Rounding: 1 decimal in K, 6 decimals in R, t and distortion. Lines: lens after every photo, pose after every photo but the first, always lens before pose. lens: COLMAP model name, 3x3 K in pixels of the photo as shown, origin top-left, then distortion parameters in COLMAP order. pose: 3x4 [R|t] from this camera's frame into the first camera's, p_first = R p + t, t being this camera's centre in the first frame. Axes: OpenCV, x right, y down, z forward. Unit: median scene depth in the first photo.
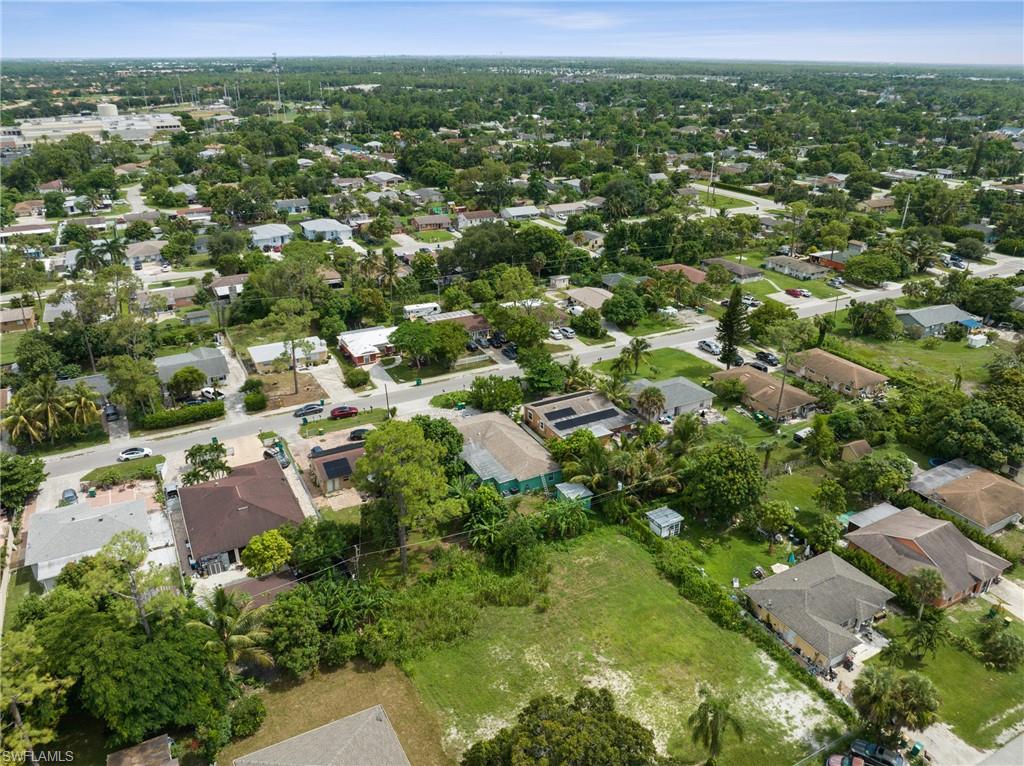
lens RADIAL K [[716.5, 0, 512.0], [0, 716.5, 383.0], [0, 0, 1]] dist [-0.037252, 0.001196]
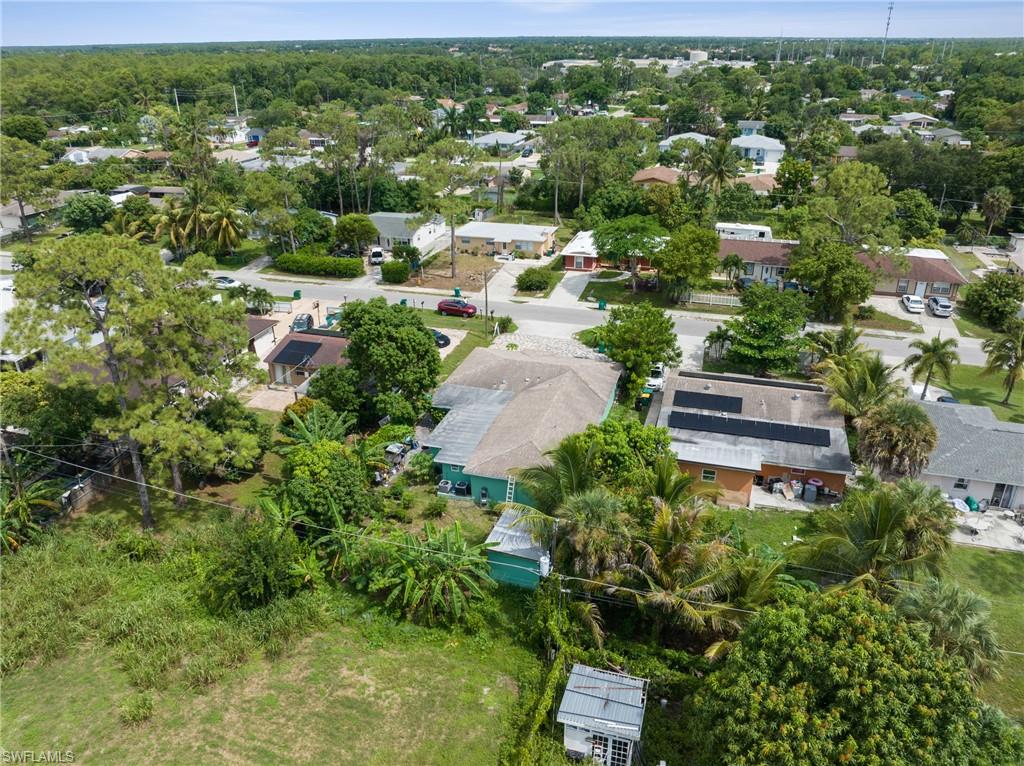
lens RADIAL K [[725.5, 0, 512.0], [0, 725.5, 383.0], [0, 0, 1]] dist [-0.033759, -0.001202]
pose [[0.712522, 0.292800, -0.637637, 0.284240], [-0.275896, 0.952481, 0.129077, 0.004391], [0.645131, 0.083951, 0.759446, 0.544007]]
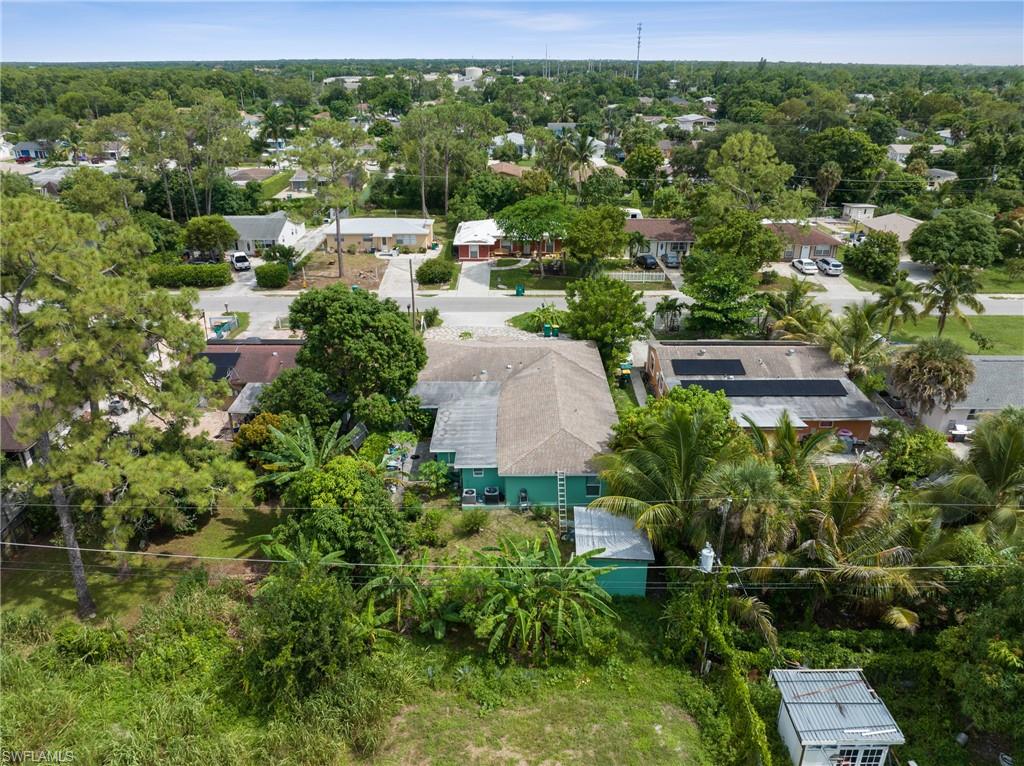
lens RADIAL K [[716.5, 0, 512.0], [0, 716.5, 383.0], [0, 0, 1]] dist [-0.037252, 0.001196]
pose [[0.885035, 0.190833, -0.424612, 0.153424], [-0.188790, 0.980876, 0.047333, 0.055412], [0.425524, 0.038271, 0.904137, 0.538657]]
